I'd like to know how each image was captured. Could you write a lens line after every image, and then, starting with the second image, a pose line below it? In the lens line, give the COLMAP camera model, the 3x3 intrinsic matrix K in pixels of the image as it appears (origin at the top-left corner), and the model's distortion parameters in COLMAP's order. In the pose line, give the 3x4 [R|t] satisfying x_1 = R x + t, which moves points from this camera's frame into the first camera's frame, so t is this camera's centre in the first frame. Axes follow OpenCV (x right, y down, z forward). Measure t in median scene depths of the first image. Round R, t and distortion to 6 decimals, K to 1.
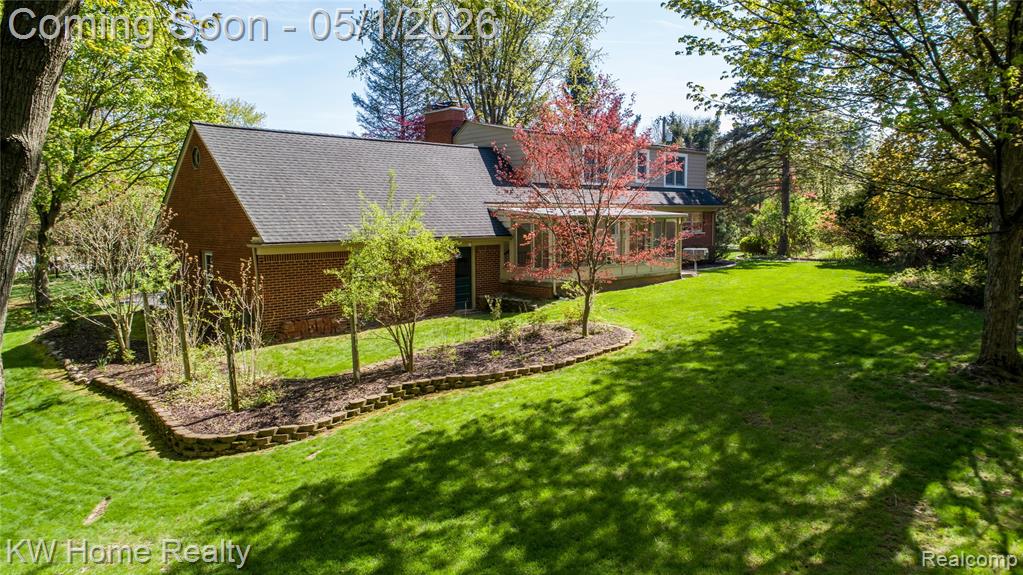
lens RADIAL K [[687.7, 0, 511.5], [0, 687.7, 287.5], [0, 0, 1]] dist [-0.009799, 0.000185]
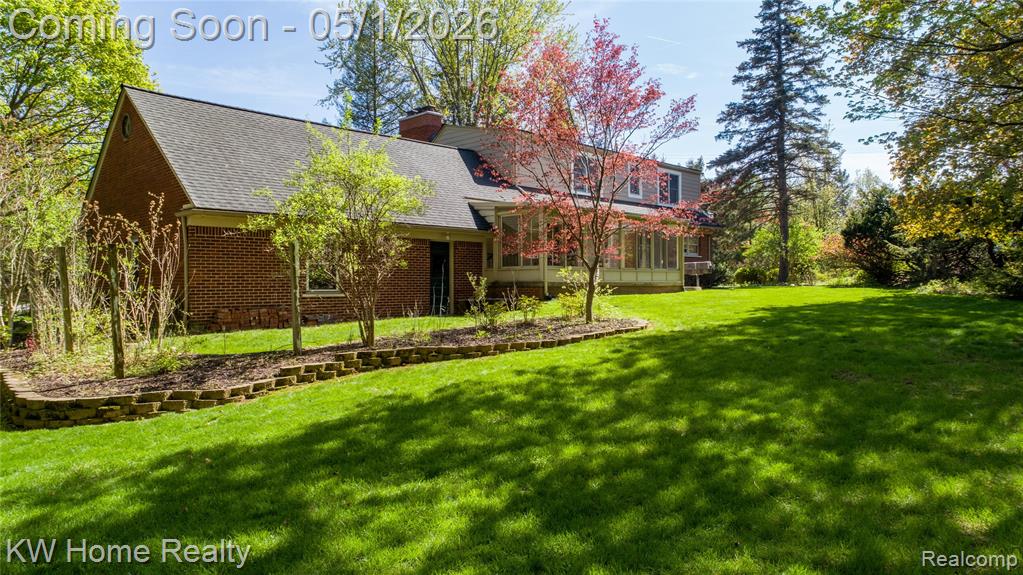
lens RADIAL K [[687.7, 0, 511.5], [0, 687.7, 287.5], [0, 0, 1]] dist [-0.009799, 0.000185]
pose [[0.999423, 0.001698, 0.033913, -0.020200], [0.001626, 0.995211, -0.097732, 0.170208], [-0.033917, 0.097731, 0.994635, 0.291622]]
